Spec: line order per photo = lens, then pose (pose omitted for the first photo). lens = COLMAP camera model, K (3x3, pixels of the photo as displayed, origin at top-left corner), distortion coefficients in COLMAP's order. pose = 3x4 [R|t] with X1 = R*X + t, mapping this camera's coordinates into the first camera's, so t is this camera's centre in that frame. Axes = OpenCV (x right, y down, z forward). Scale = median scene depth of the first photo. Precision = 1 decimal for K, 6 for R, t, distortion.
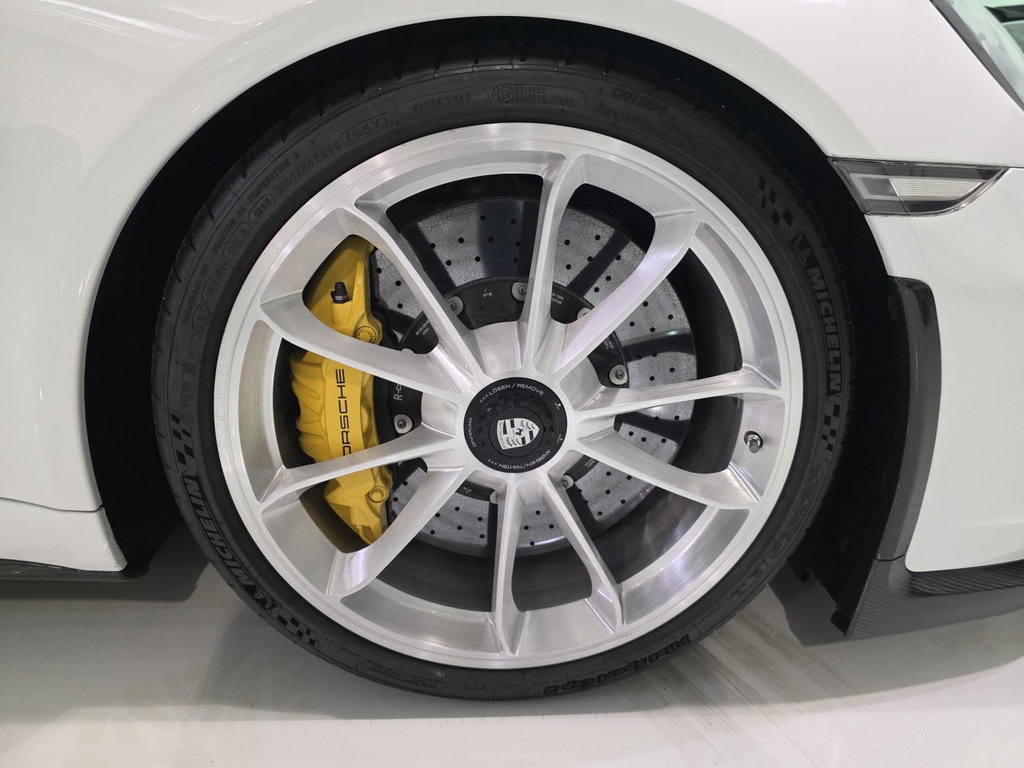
lens RADIAL K [[691.9, 0, 484.2], [0, 691.9, 379.1], [0, 0, 1]] dist [0.056494, -0.053041]
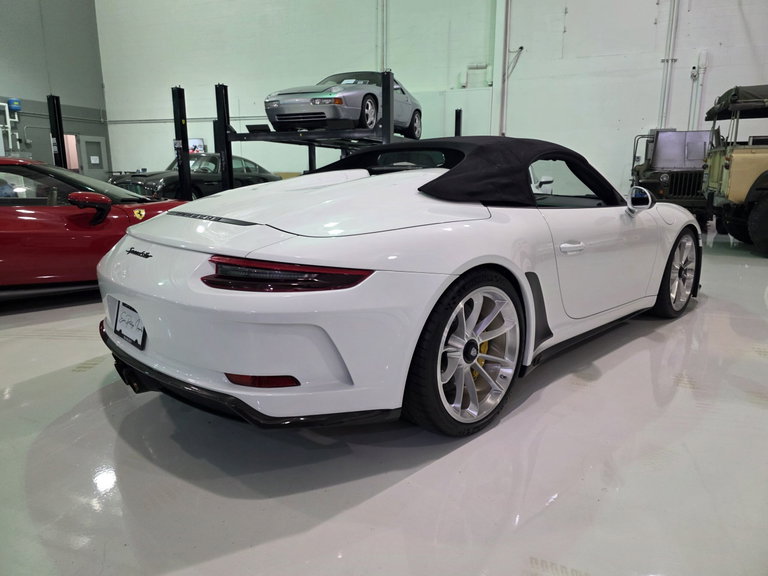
lens RADIAL K [[518.9, 0, 376.7], [0, 518.9, 284.5], [0, 0, 1]] dist [0.056494, -0.053041]
pose [[0.766775, -0.171525, 0.618575, -5.910824], [0.252549, 0.966535, -0.045044, -0.374792], [-0.590149, 0.190759, 0.784433, -1.451614]]
